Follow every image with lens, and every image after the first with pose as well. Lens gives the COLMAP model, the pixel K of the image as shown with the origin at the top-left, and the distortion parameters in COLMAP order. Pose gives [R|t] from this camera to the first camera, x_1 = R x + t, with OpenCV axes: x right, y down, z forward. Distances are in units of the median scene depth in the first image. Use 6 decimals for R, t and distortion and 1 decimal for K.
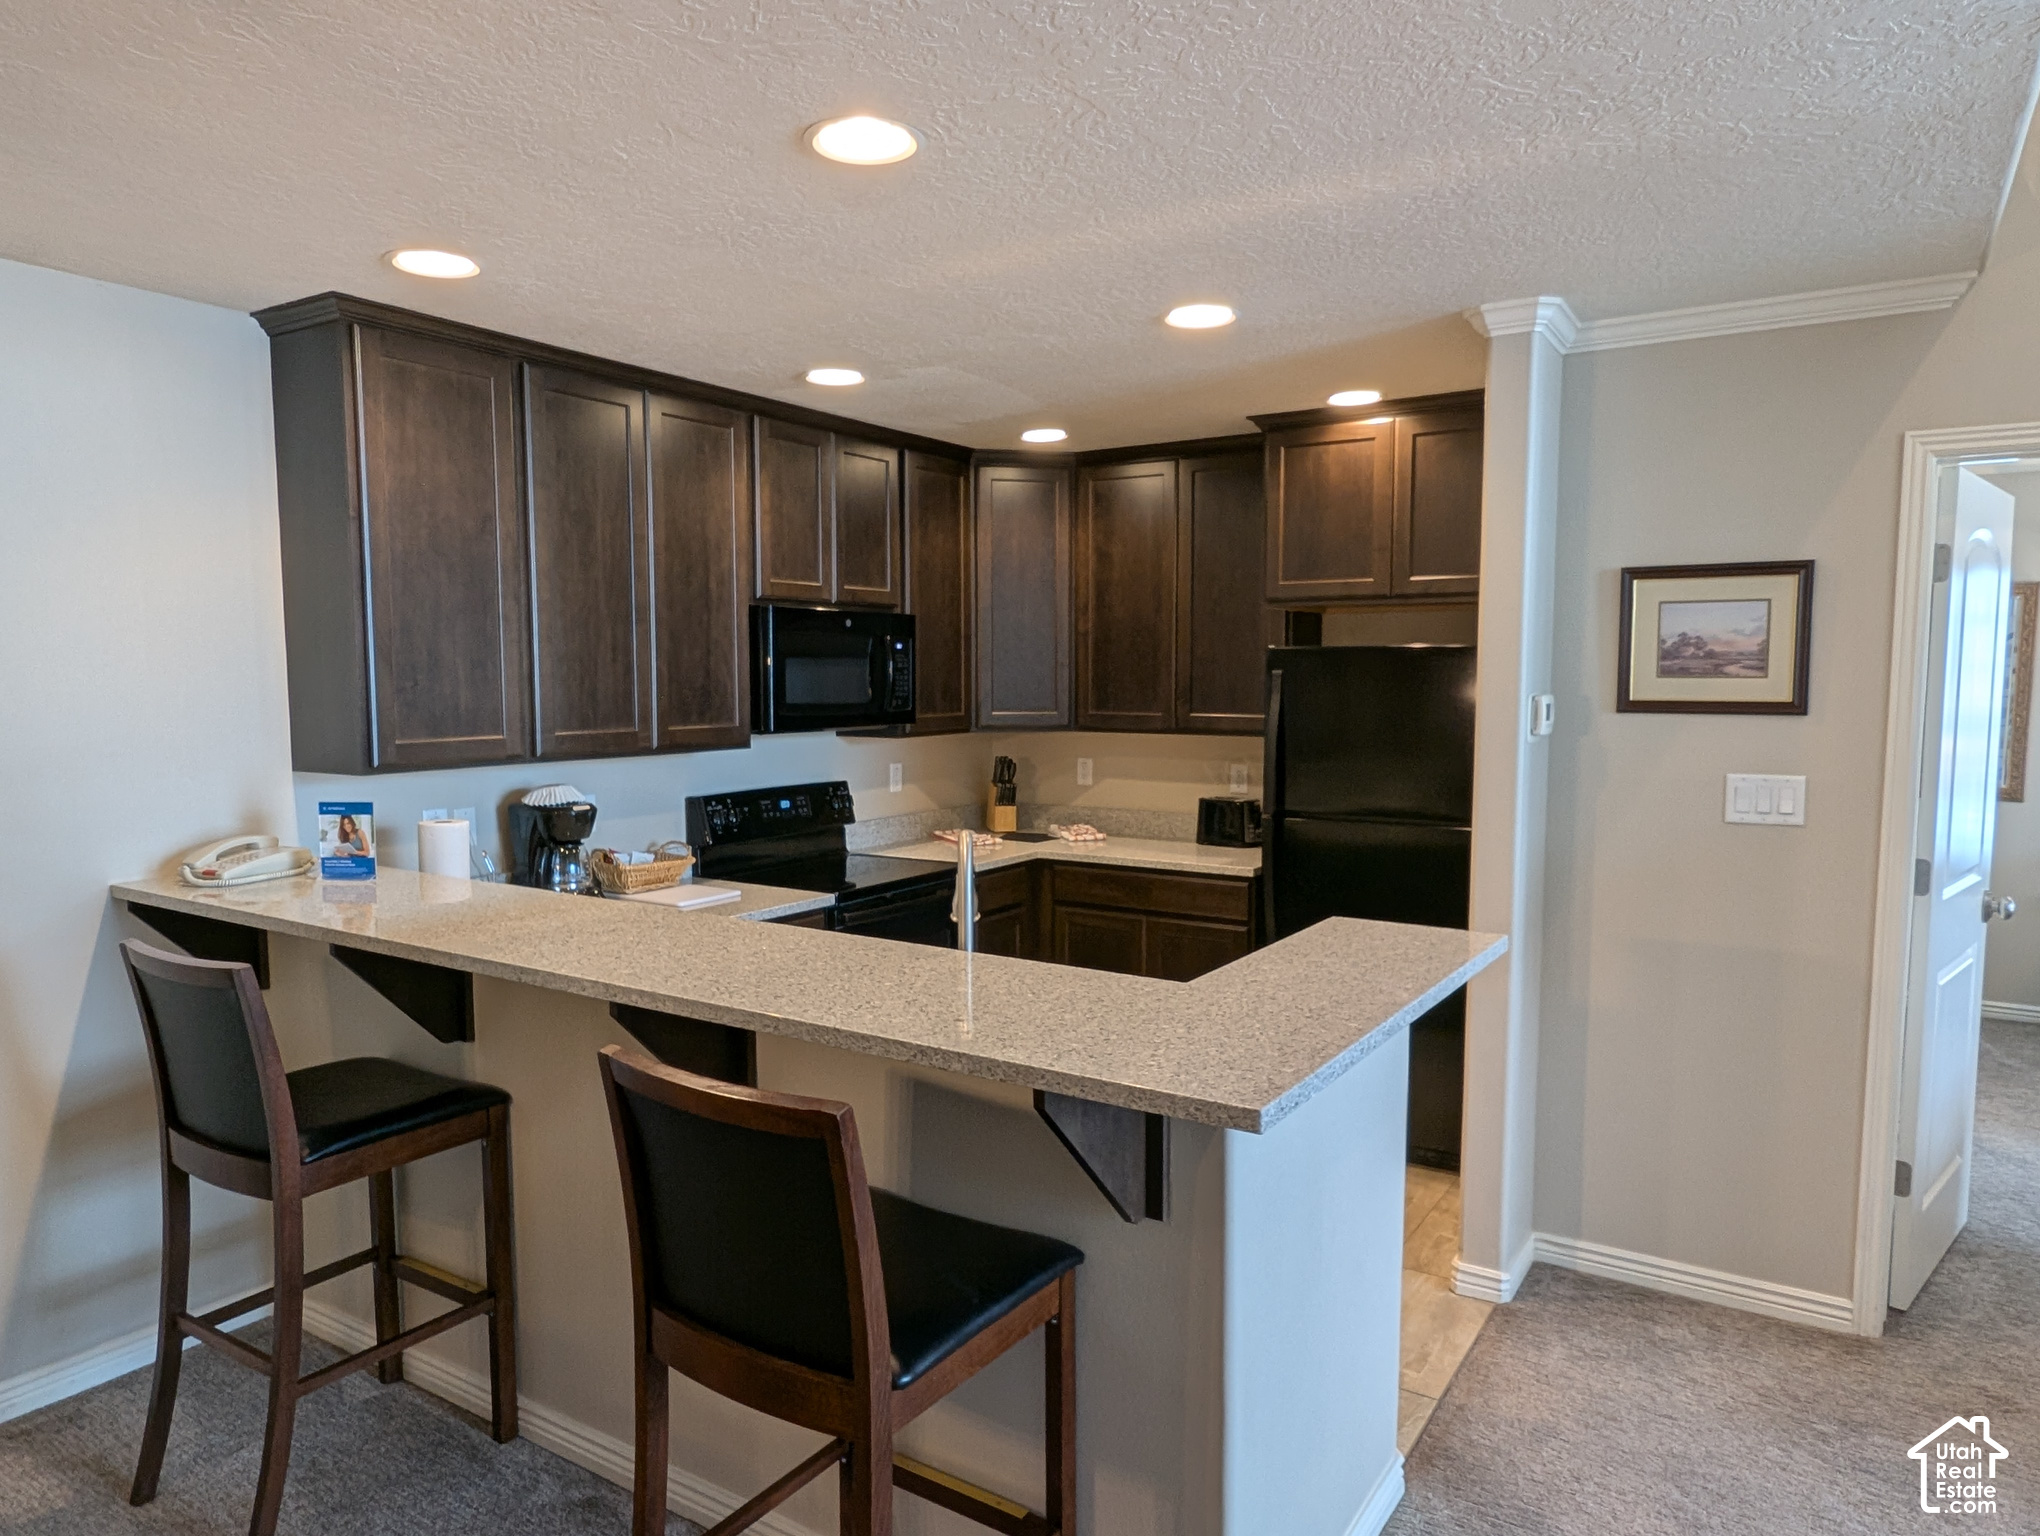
lens RADIAL K [[1324.7, 0, 1016.9], [0, 1324.7, 782.0], [0, 0, 1]] dist [-0.000969, 0.000857]
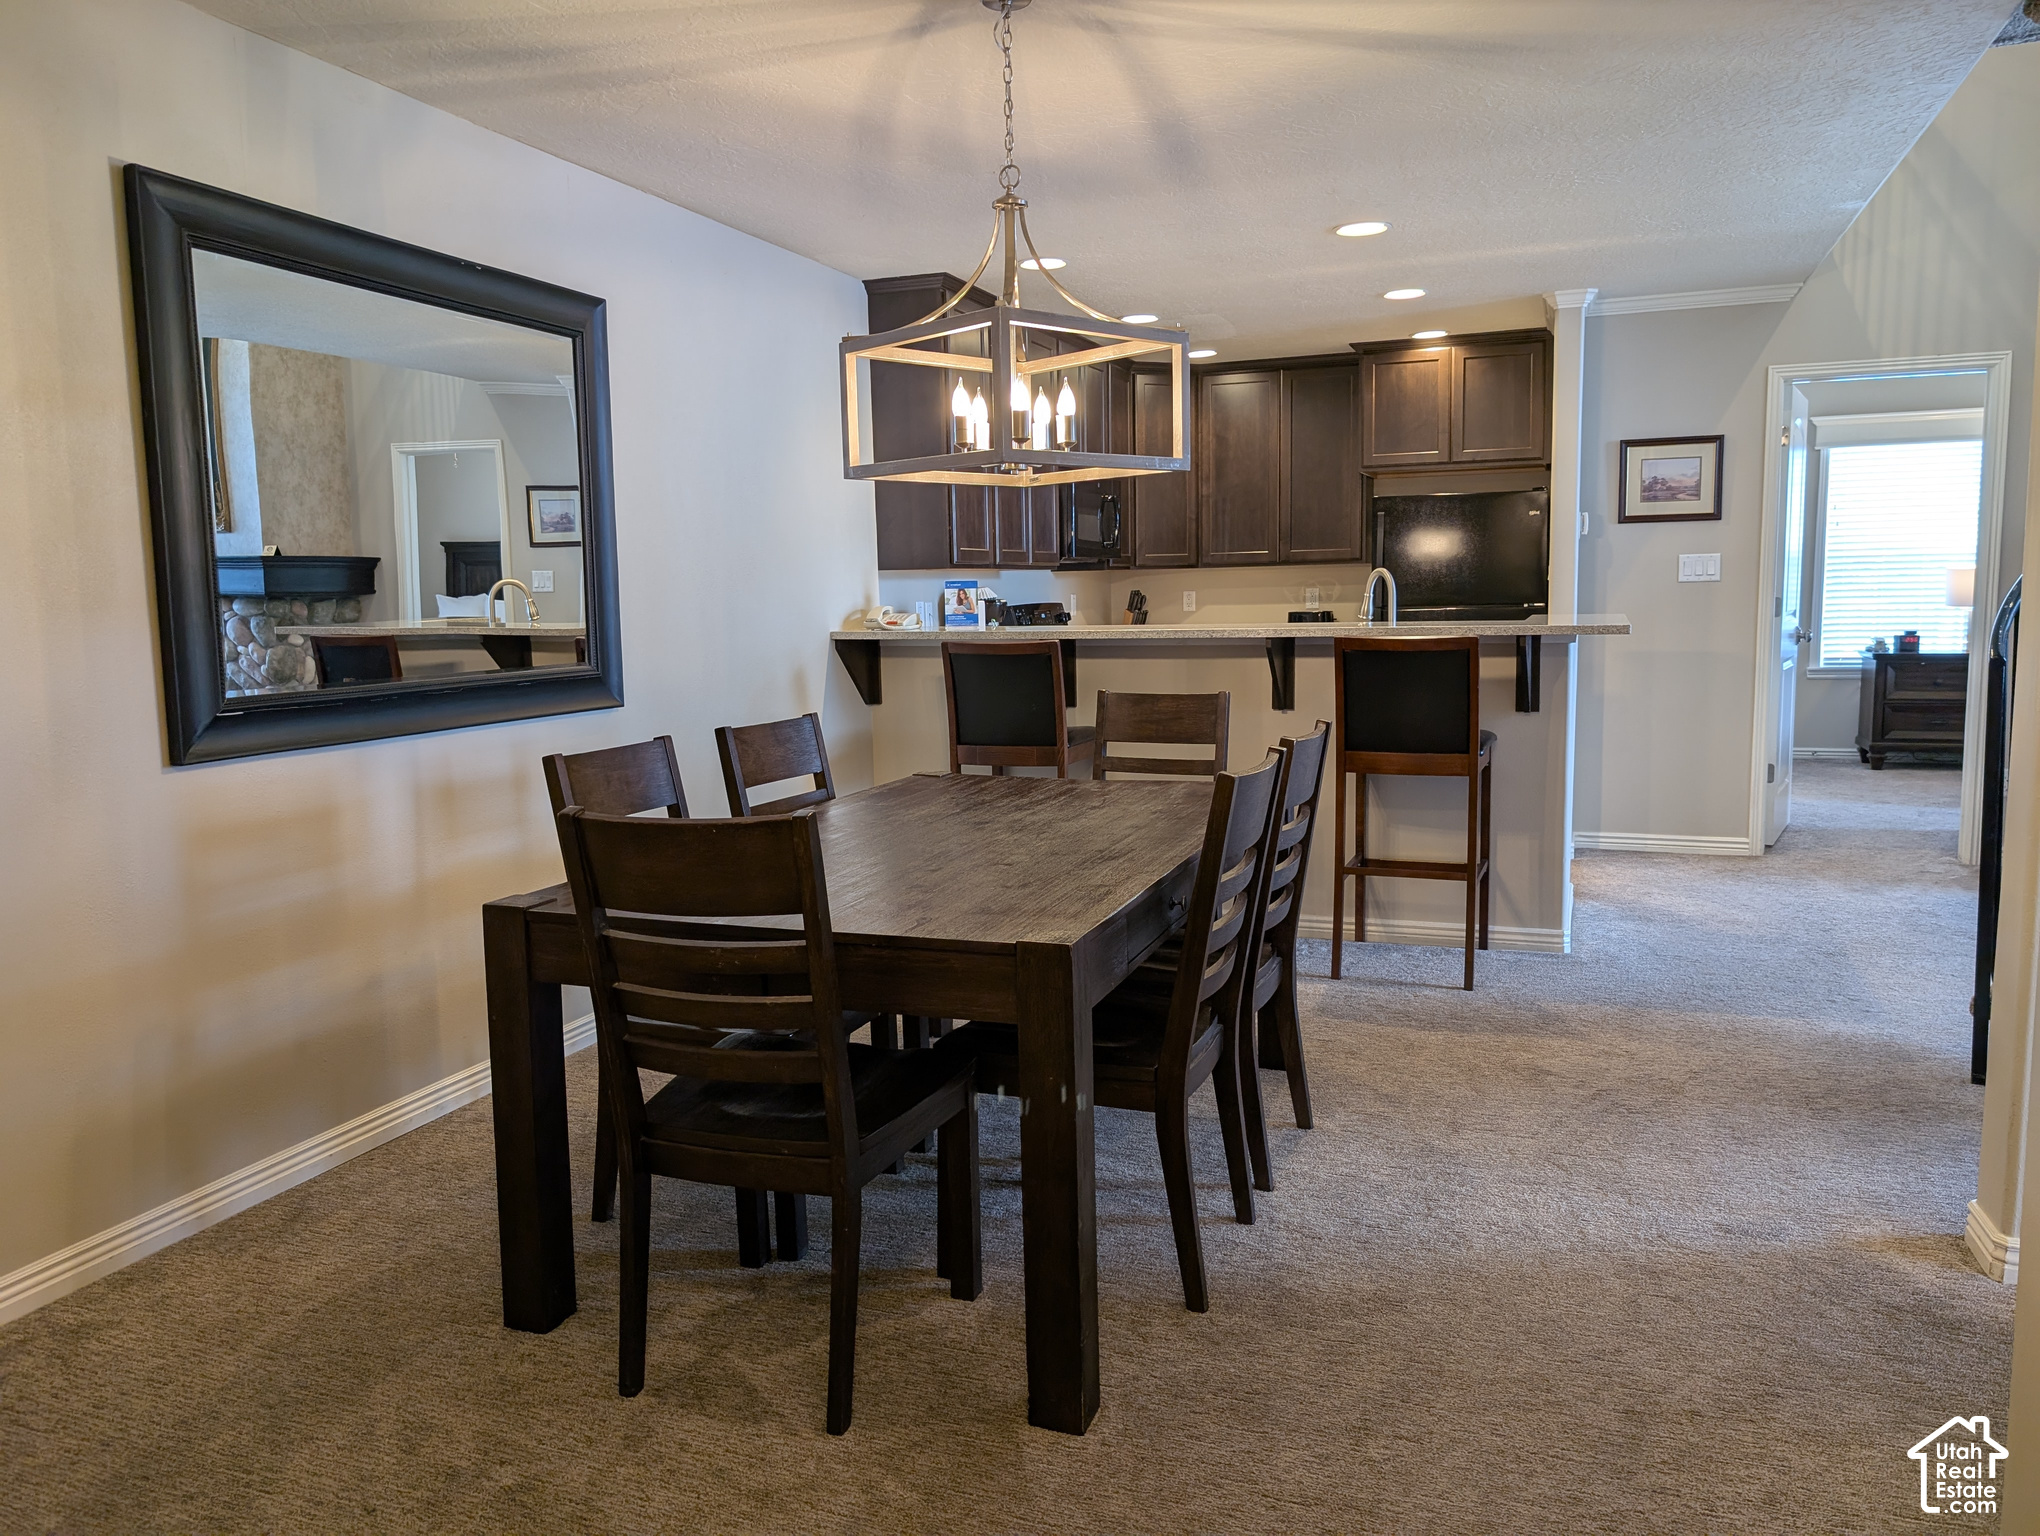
lens RADIAL K [[1492.6, 0, 1033.1], [0, 1492.6, 760.2], [0, 0, 1]] dist [0.013198, 0.002372]
pose [[0.976017, -0.046479, 0.212677, -0.760972], [0.039804, 0.998575, 0.035560, 0.163776], [-0.214026, -0.026241, 0.976475, -0.800750]]
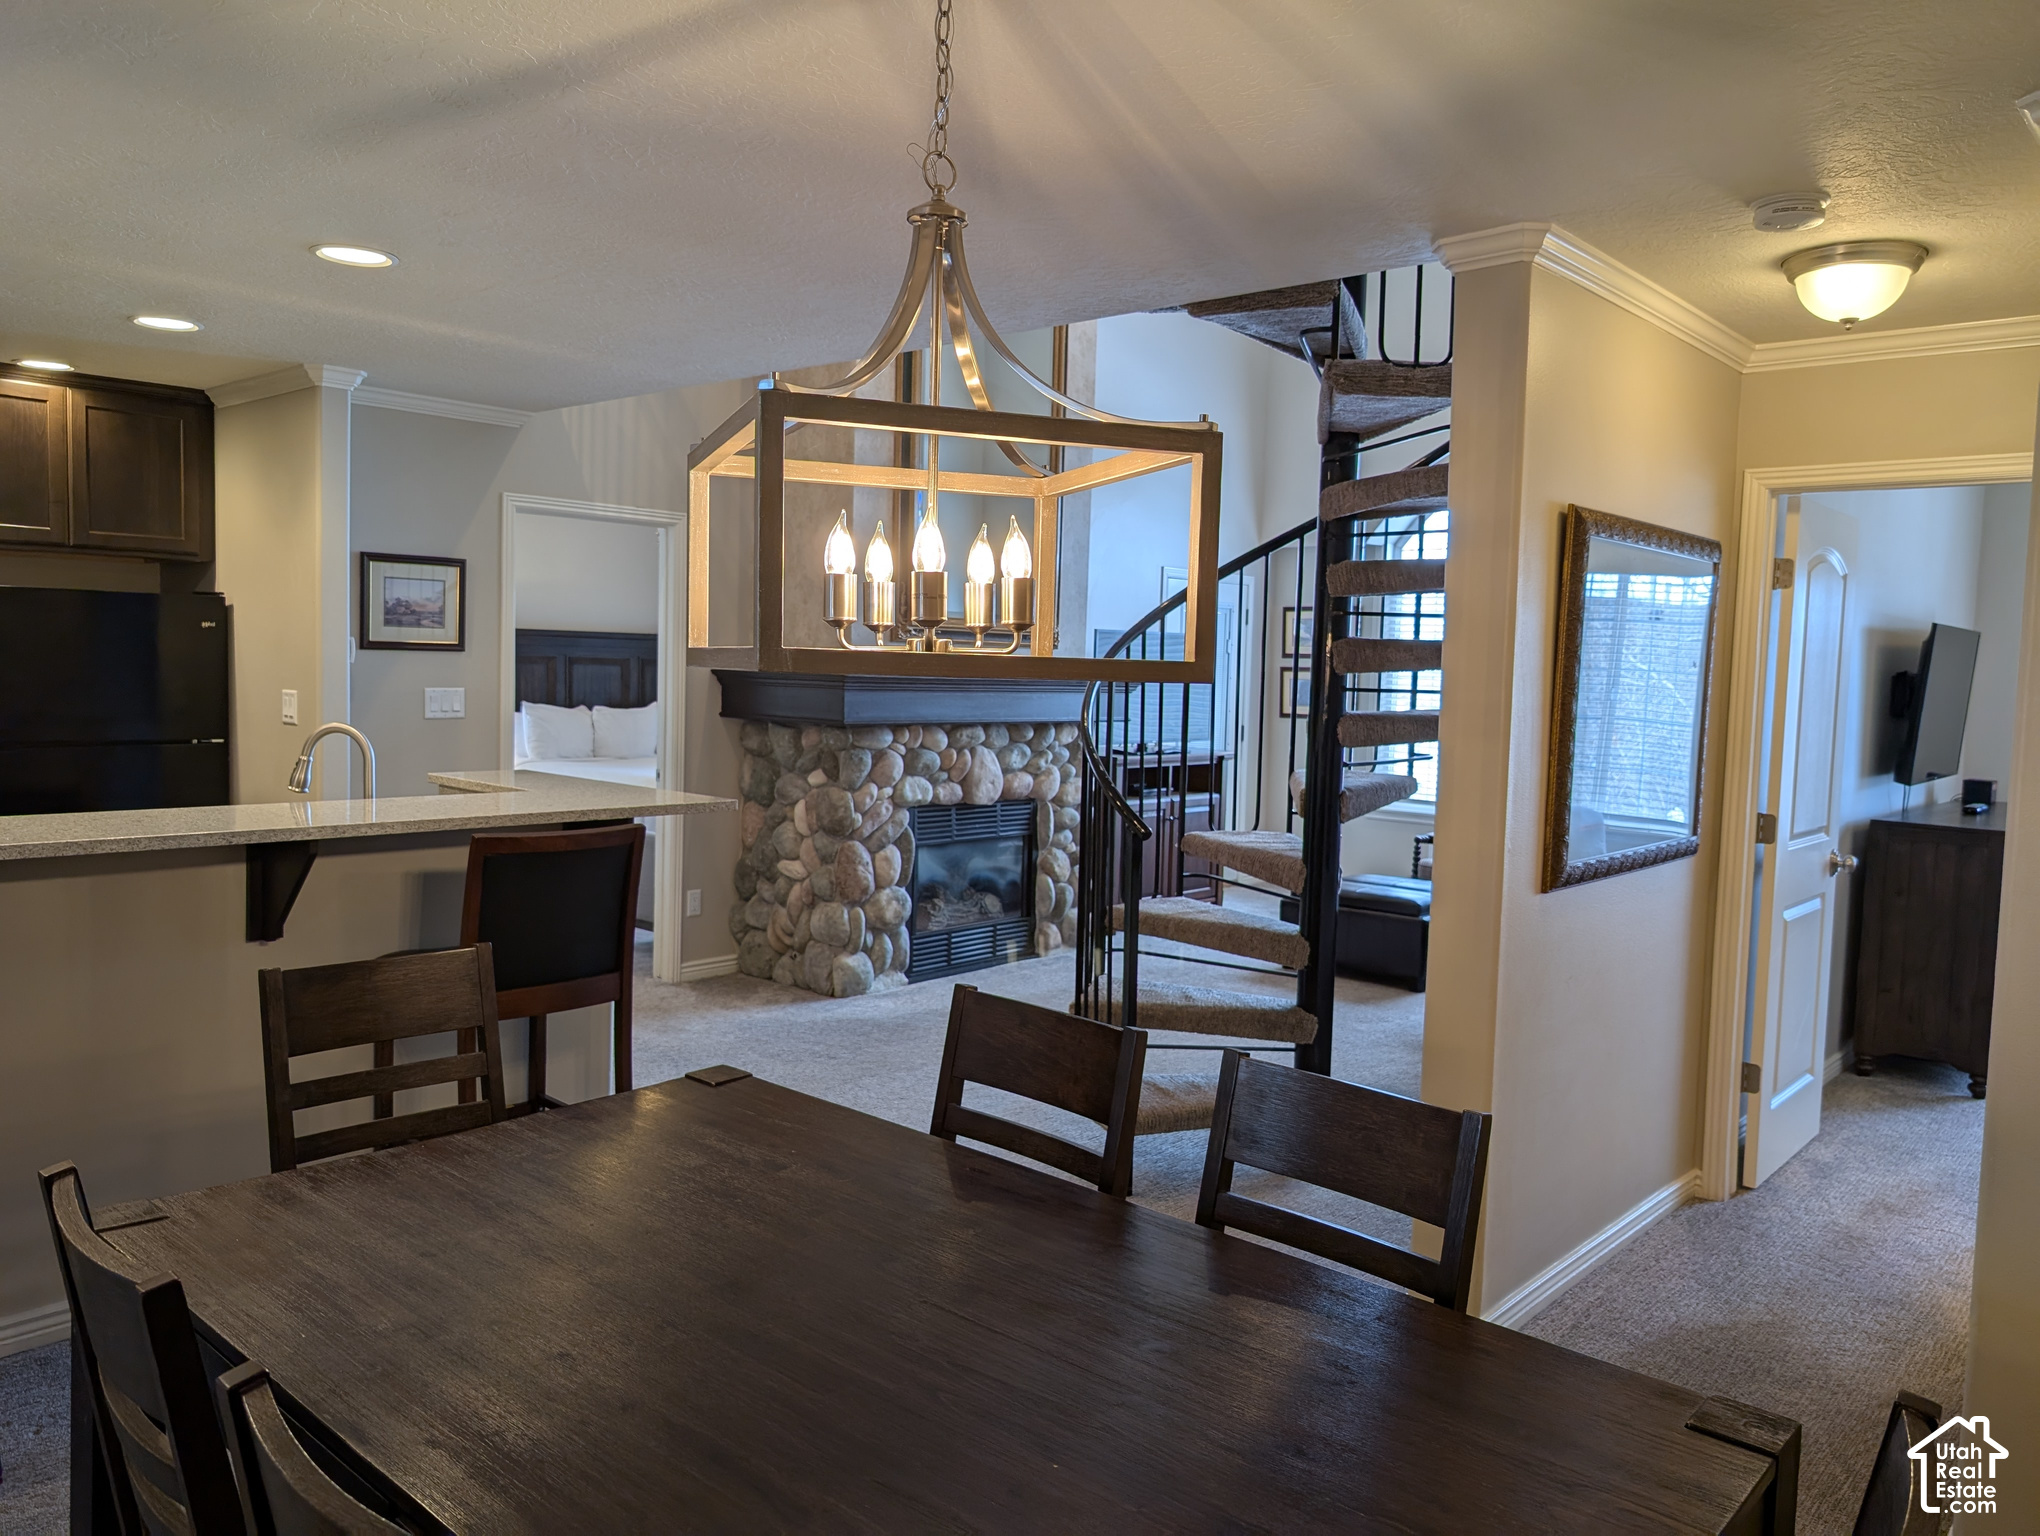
lens RADIAL K [[1492.6, 0, 1026.5], [0, 1492.6, 760.2], [0, 0, 1]] dist [0.013198, 0.002372]
pose [[0.146029, -0.061730, 0.987352, -1.128037], [0.057950, 0.996871, 0.053754, 0.025317], [-0.987581, 0.049367, 0.149150, 0.020433]]
